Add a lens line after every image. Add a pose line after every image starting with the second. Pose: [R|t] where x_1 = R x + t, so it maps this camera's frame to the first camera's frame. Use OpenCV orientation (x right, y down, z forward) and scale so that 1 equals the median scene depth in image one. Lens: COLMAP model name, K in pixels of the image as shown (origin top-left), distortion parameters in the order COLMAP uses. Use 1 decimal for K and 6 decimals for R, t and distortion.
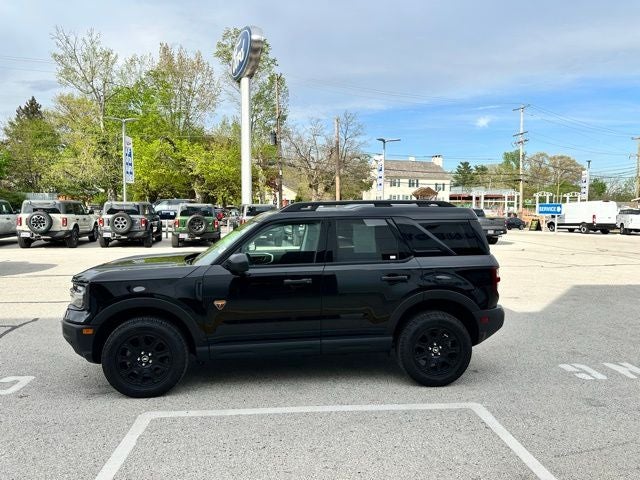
lens RADIAL K [[449.0, 0, 320.6], [0, 449.0, 241.4], [0, 0, 1]] dist [0.052256, -0.066108]
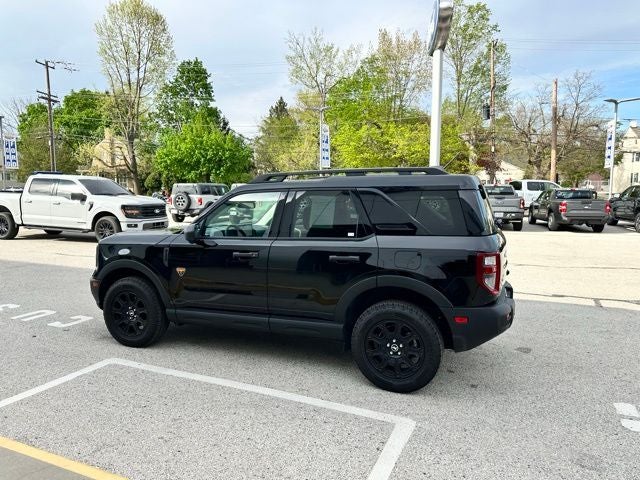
lens RADIAL K [[449.0, 0, 313.9], [0, 449.0, 240.0], [0, 0, 1]] dist [0.052256, -0.066108]
pose [[0.871259, 0.045328, -0.488726, 0.099427], [-0.028095, 0.998700, 0.042542, 0.002238], [0.490019, -0.023334, 0.871399, 0.040563]]
